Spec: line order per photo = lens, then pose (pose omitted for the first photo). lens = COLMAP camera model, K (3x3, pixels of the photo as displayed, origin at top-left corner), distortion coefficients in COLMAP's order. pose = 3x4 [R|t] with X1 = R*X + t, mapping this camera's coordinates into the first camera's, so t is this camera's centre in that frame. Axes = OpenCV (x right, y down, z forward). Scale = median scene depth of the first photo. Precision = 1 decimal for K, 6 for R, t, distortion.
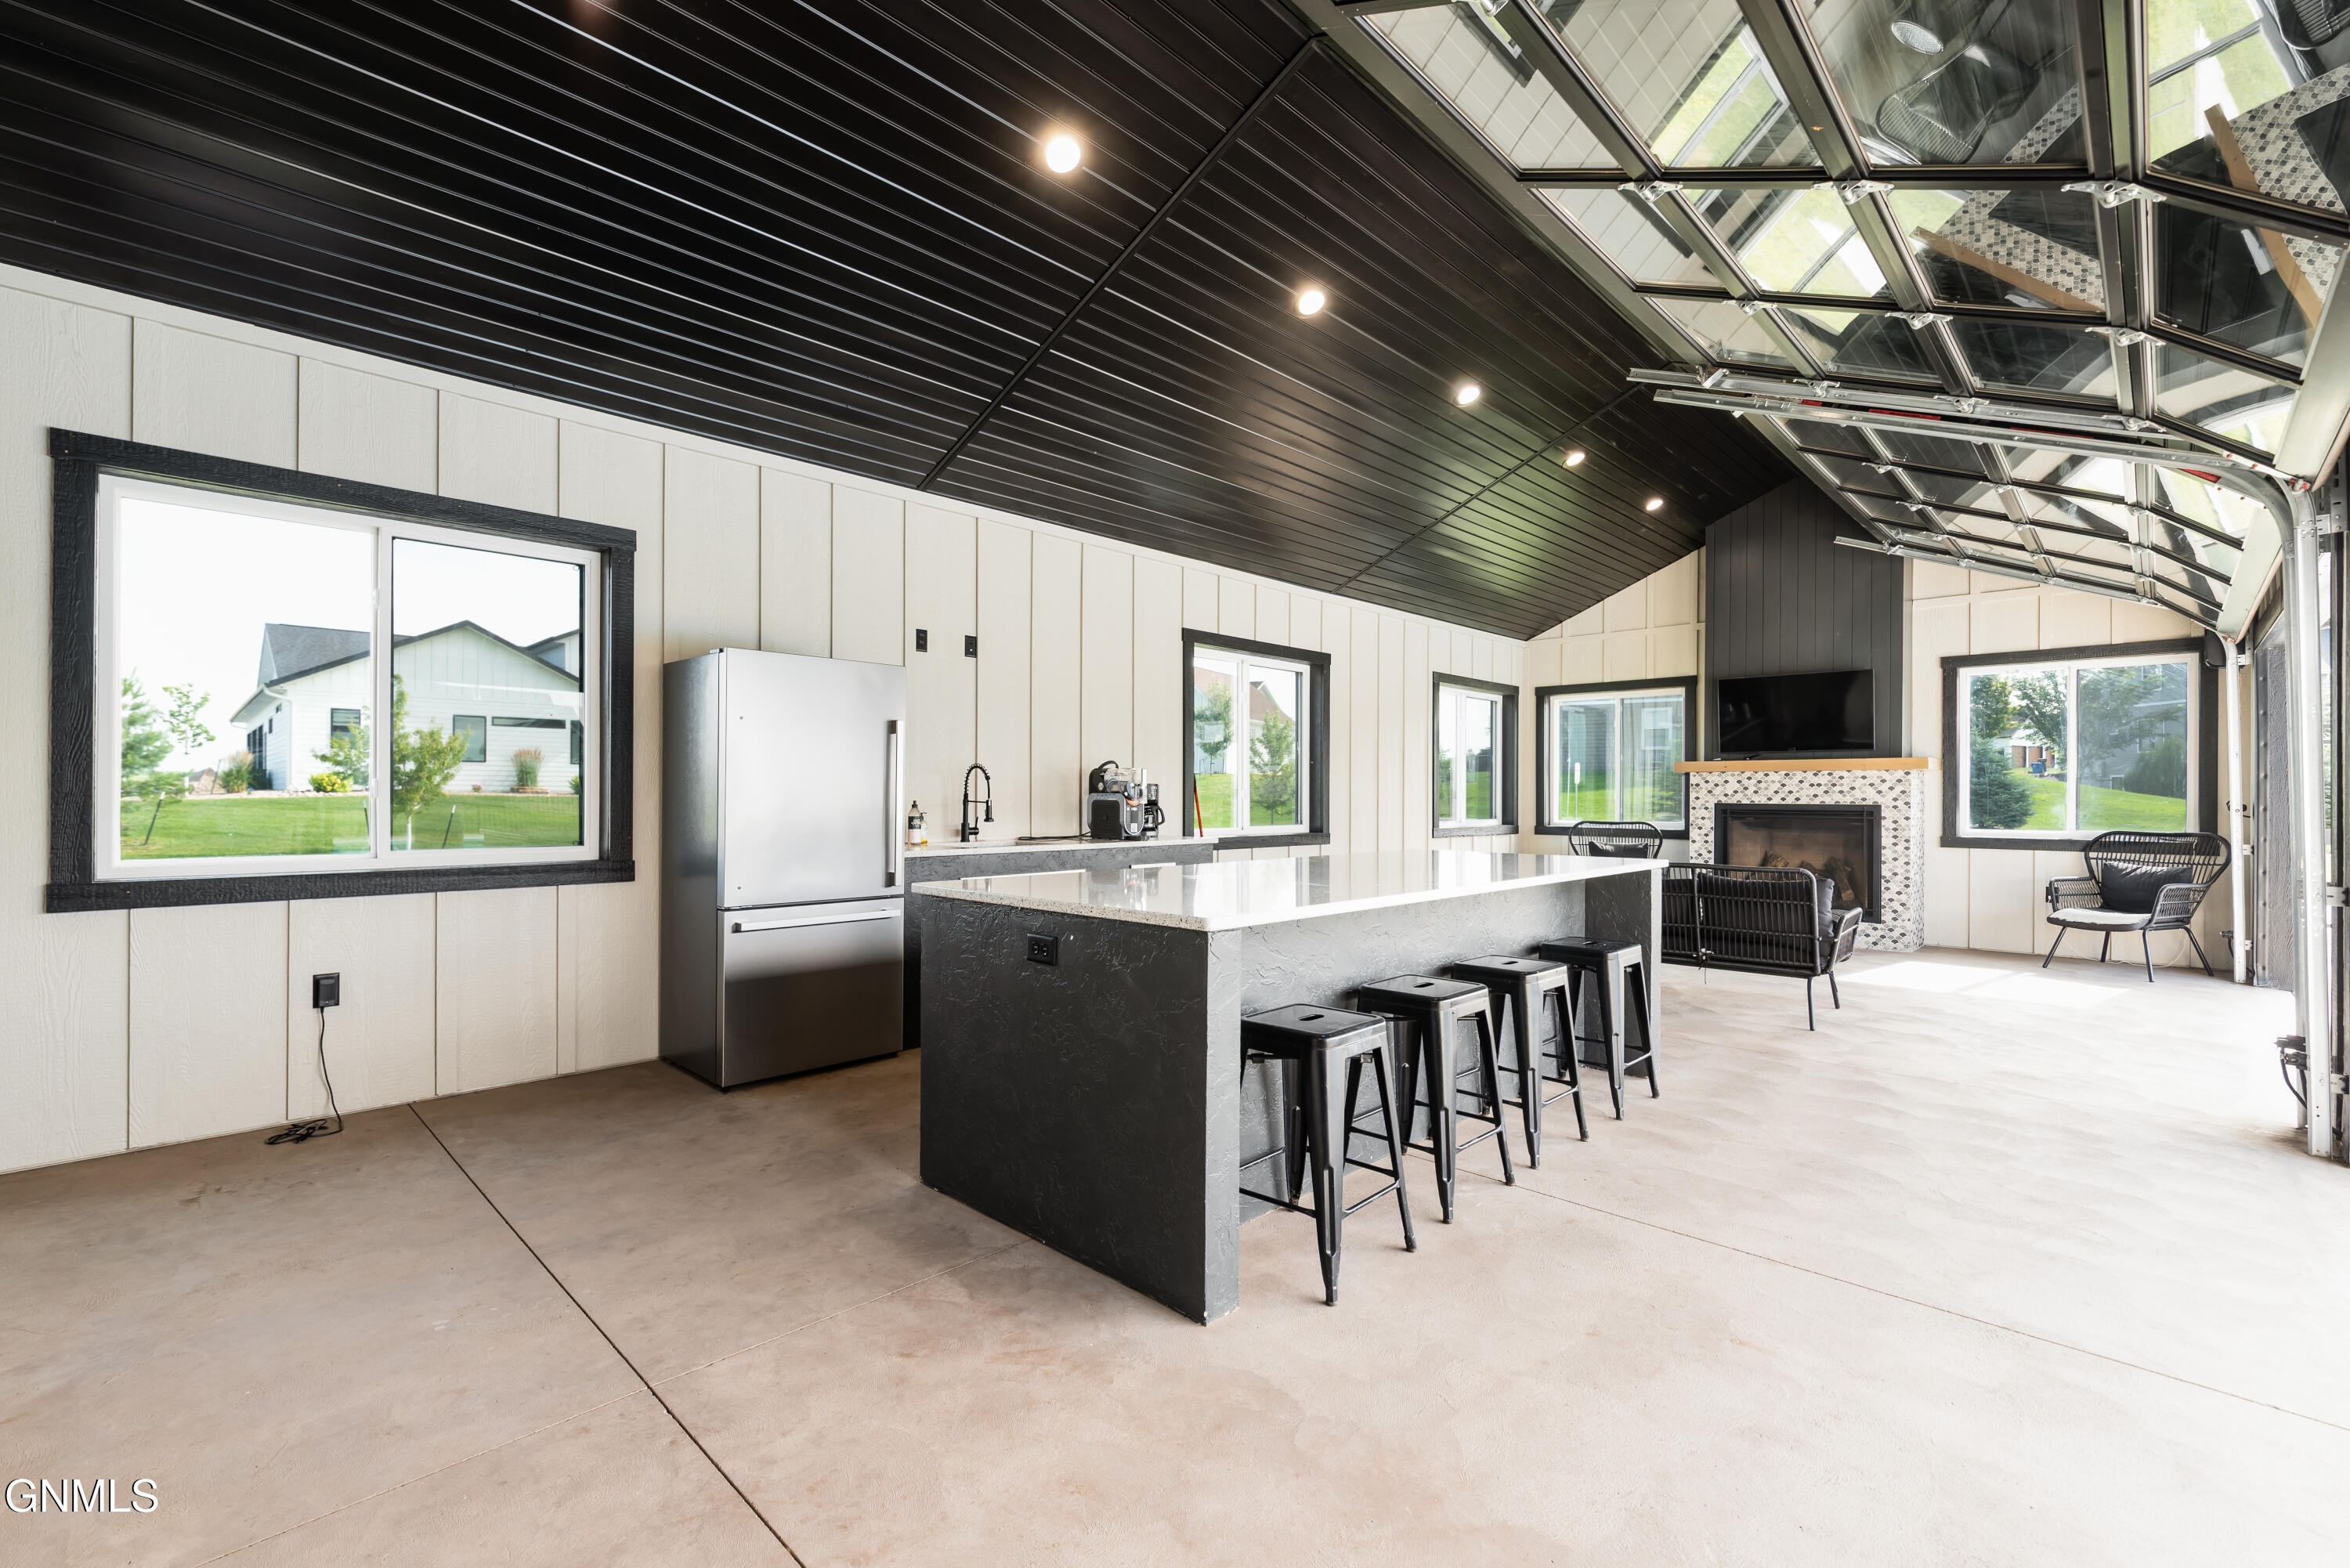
lens RADIAL K [[1000.3, 0, 1193.5], [0, 1000.3, 791.3], [0, 0, 1]] dist [0.001468, 0.000016]
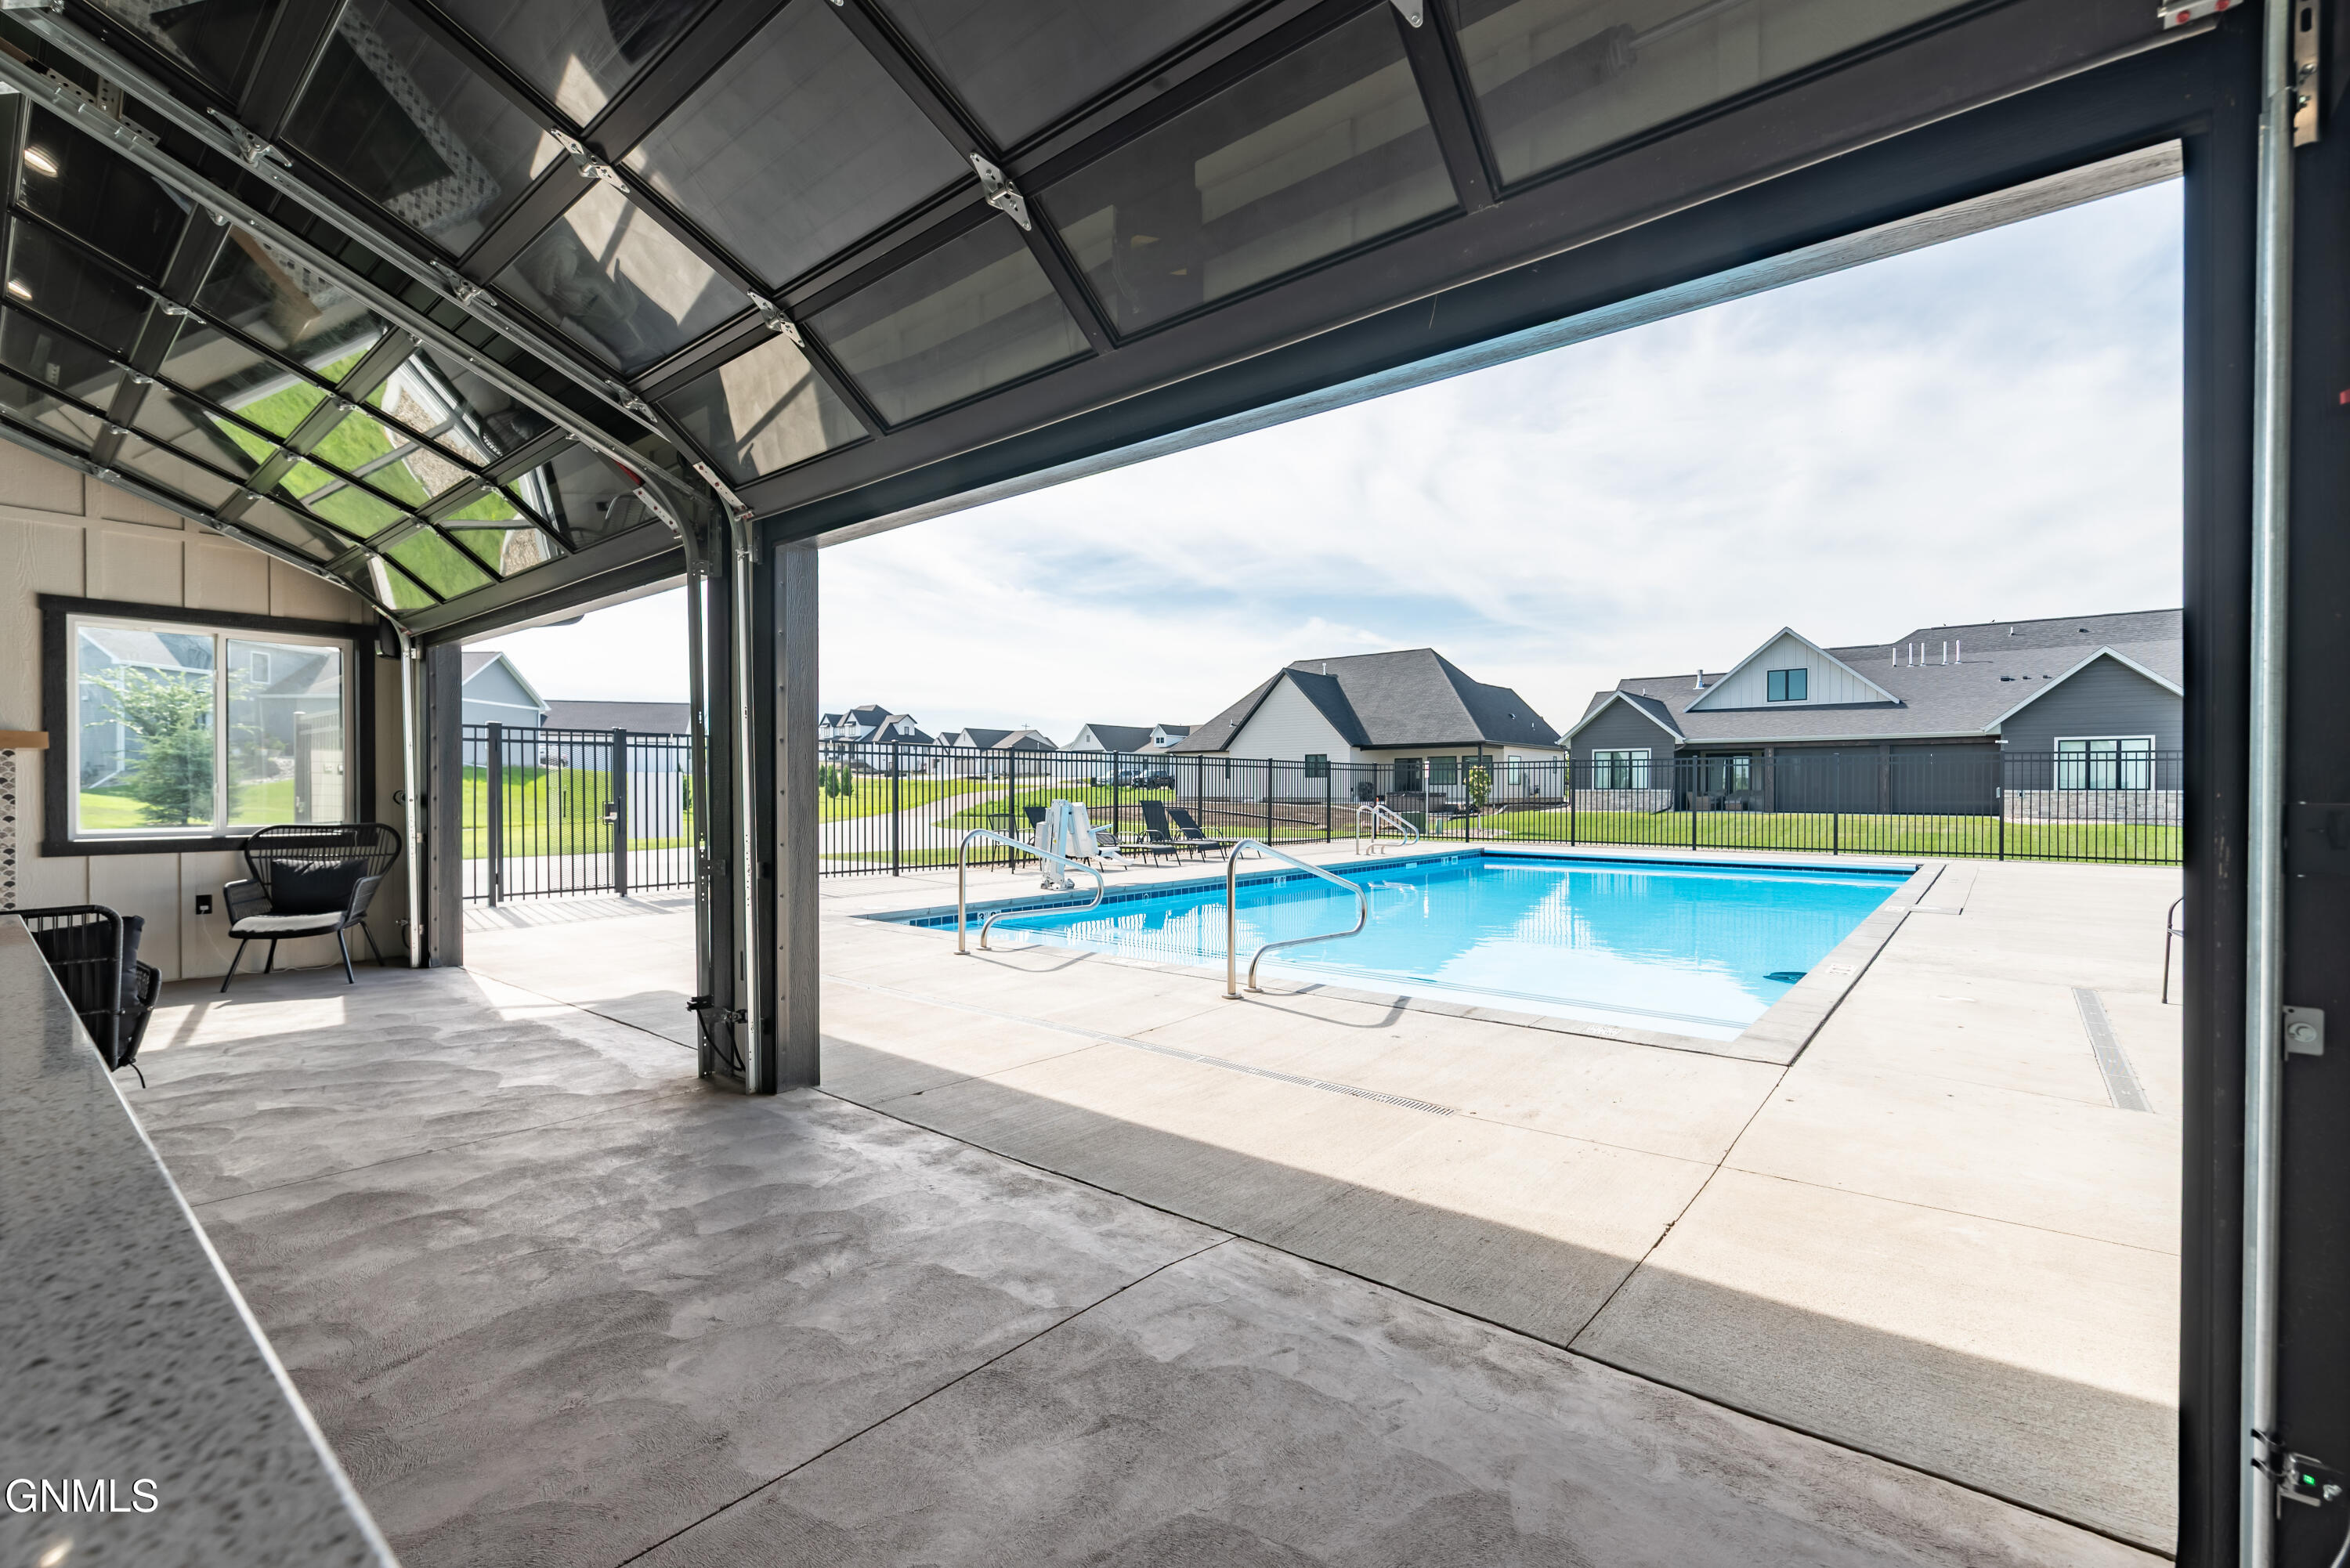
lens RADIAL K [[1000.3, 0, 1170.1], [0, 1000.3, 801.3], [0, 0, 1]] dist [0.001468, 0.000016]
pose [[-0.082547, -0.013634, 0.996494, -0.036507], [-0.006578, 0.999892, 0.013136, 0.000877], [-0.996565, -0.005471, -0.082628, 0.260810]]
